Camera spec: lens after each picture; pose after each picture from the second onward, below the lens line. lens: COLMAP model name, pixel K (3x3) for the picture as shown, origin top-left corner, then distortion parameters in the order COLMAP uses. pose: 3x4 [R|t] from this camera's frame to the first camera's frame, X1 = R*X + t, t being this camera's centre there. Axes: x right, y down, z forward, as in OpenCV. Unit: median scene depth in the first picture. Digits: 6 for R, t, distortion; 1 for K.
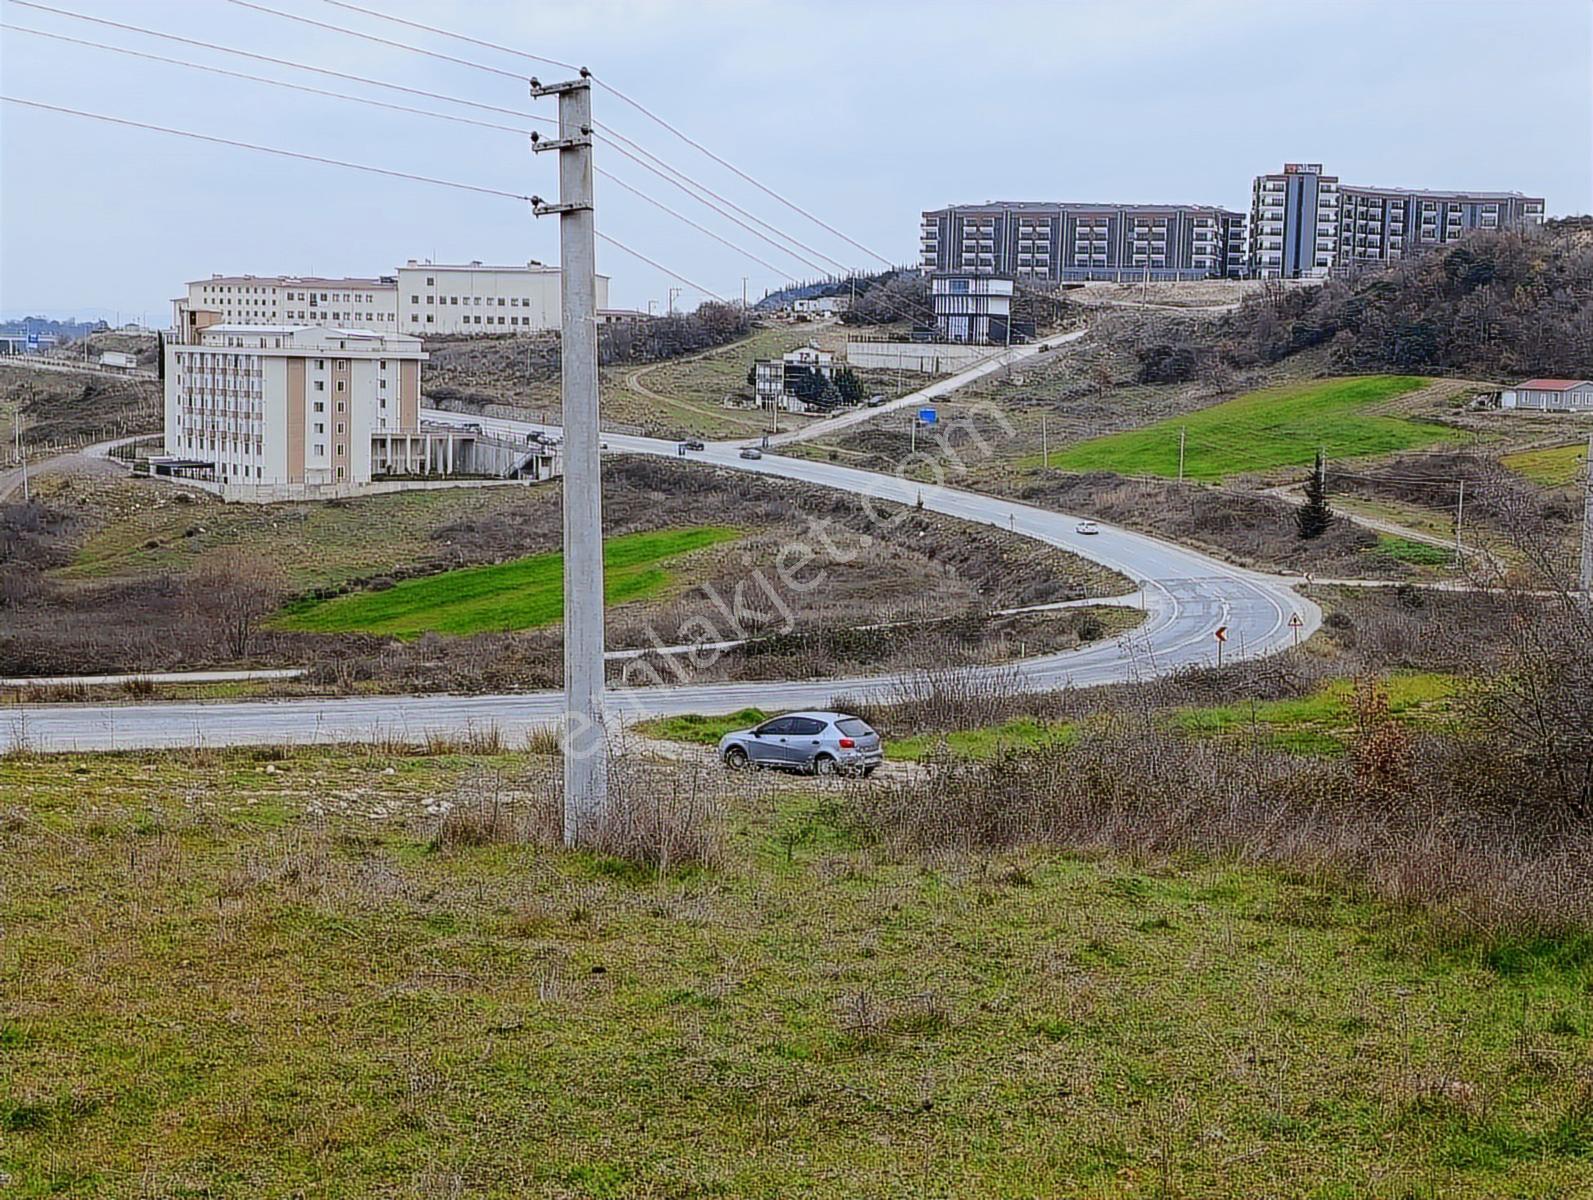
lens RADIAL K [[2155.6, 0, 834.2], [0, 2155.6, 564.7], [0, 0, 1]] dist [0.269342, -1.280531]
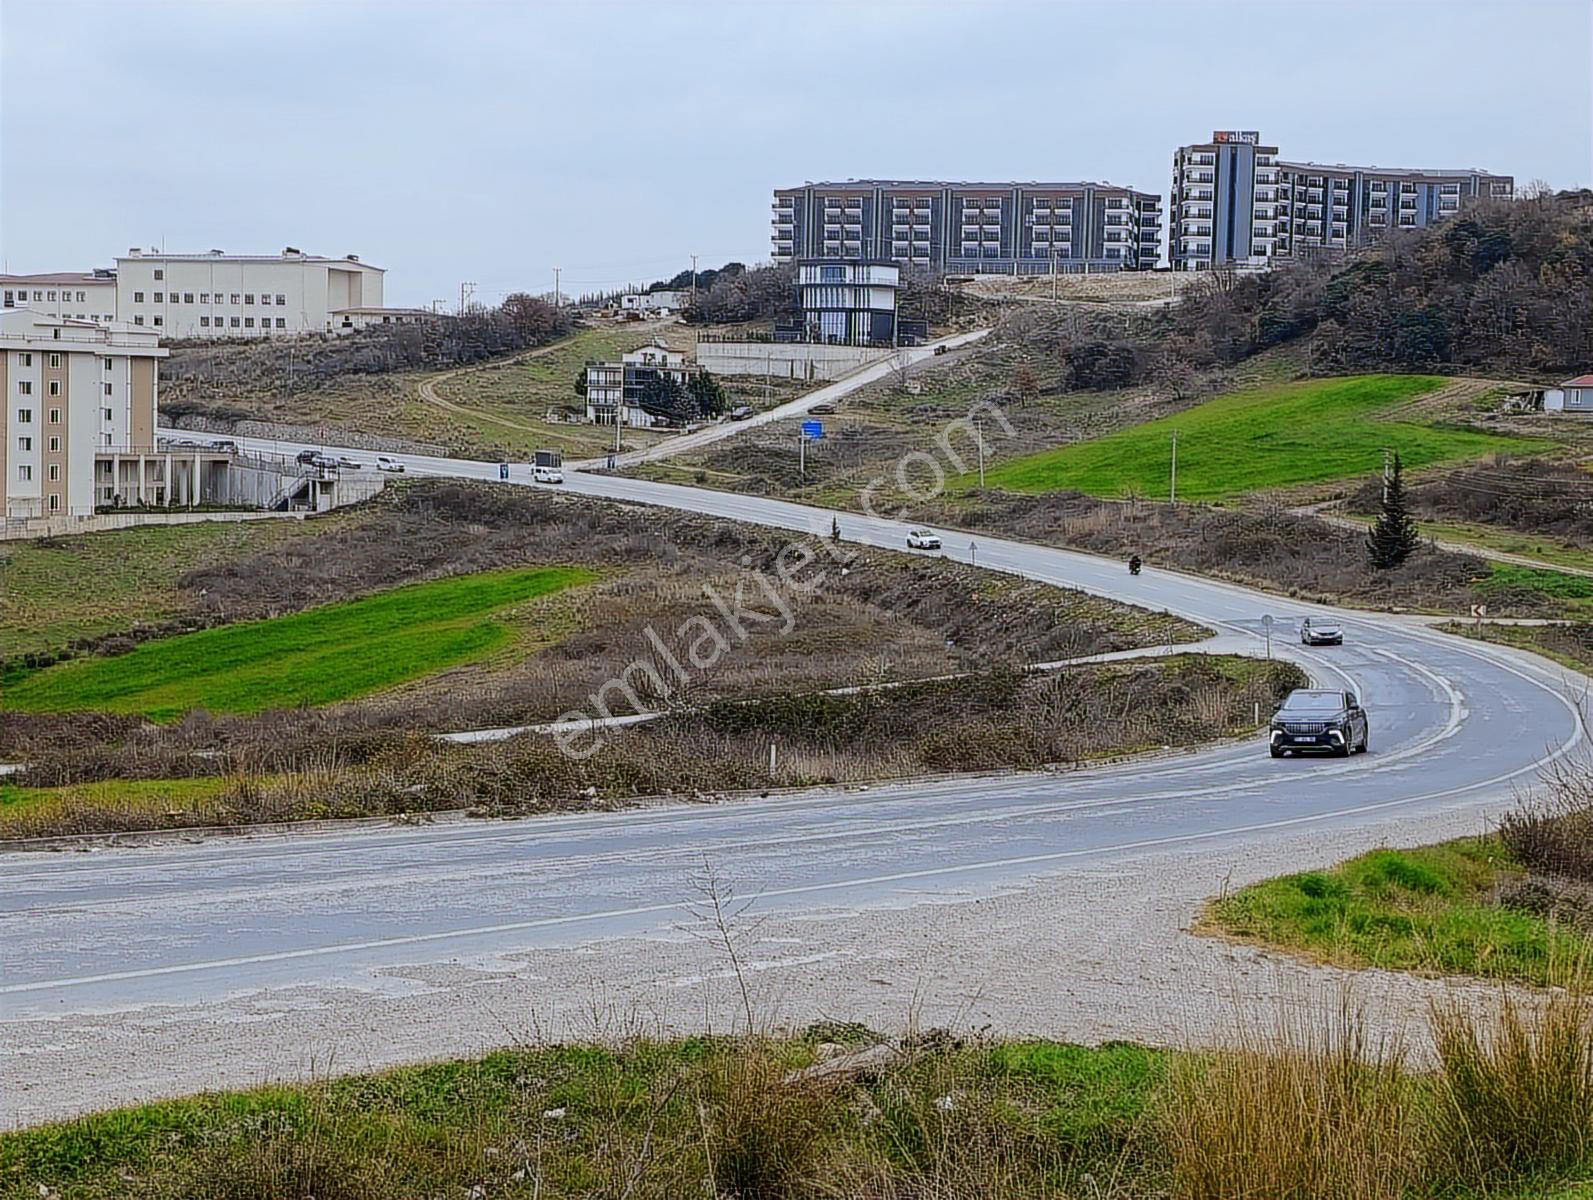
lens RADIAL K [[2482.4, 0, 795.8], [0, 2482.4, 557.1], [0, 0, 1]] dist [0.279228, -1.381244]
pose [[0.997317, -0.009516, 0.072584, -0.031015], [0.011710, 0.999486, -0.029859, 0.005065], [-0.072263, 0.030629, 0.996915, 0.104179]]
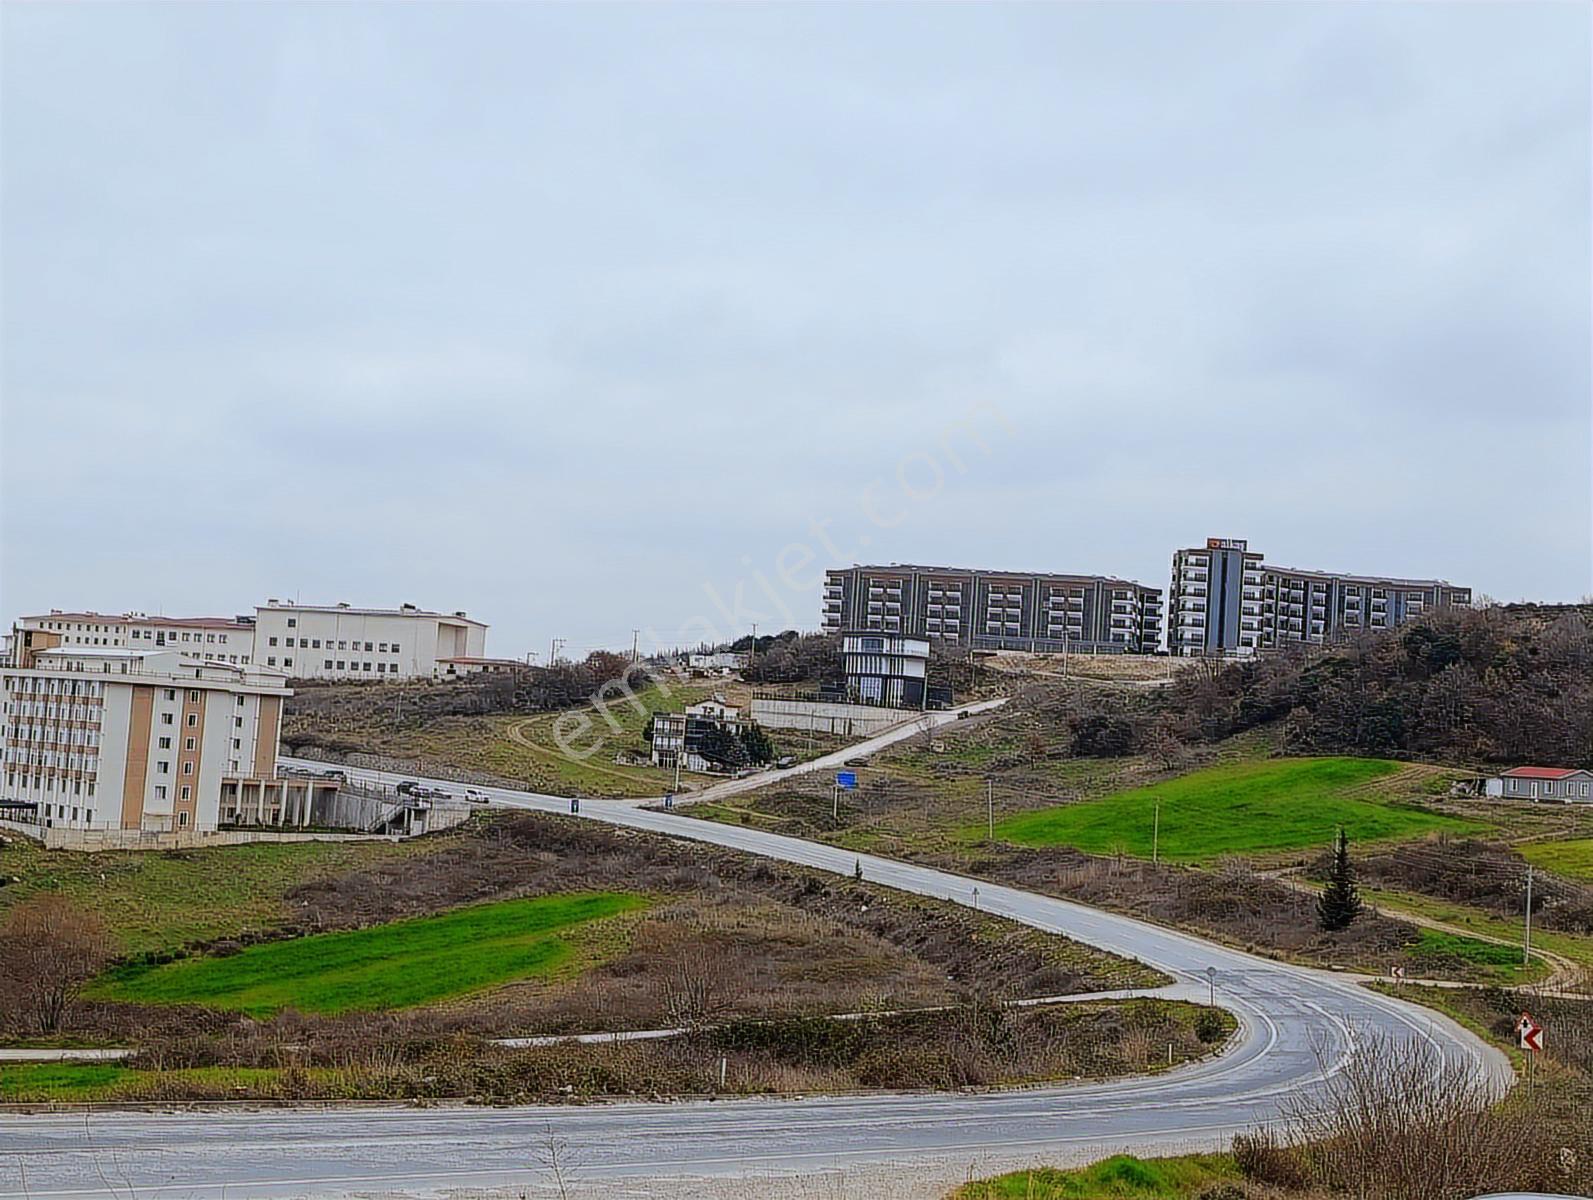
lens RADIAL K [[2202.8, 0, 810.7], [0, 2202.8, 575.3], [0, 0, 1]] dist [0.247080, -1.051673]
pose [[0.997646, 0.042951, 0.053459, -0.026319], [-0.033300, 0.984903, -0.169875, 0.004368], [-0.059949, 0.167695, 0.984014, 0.085060]]
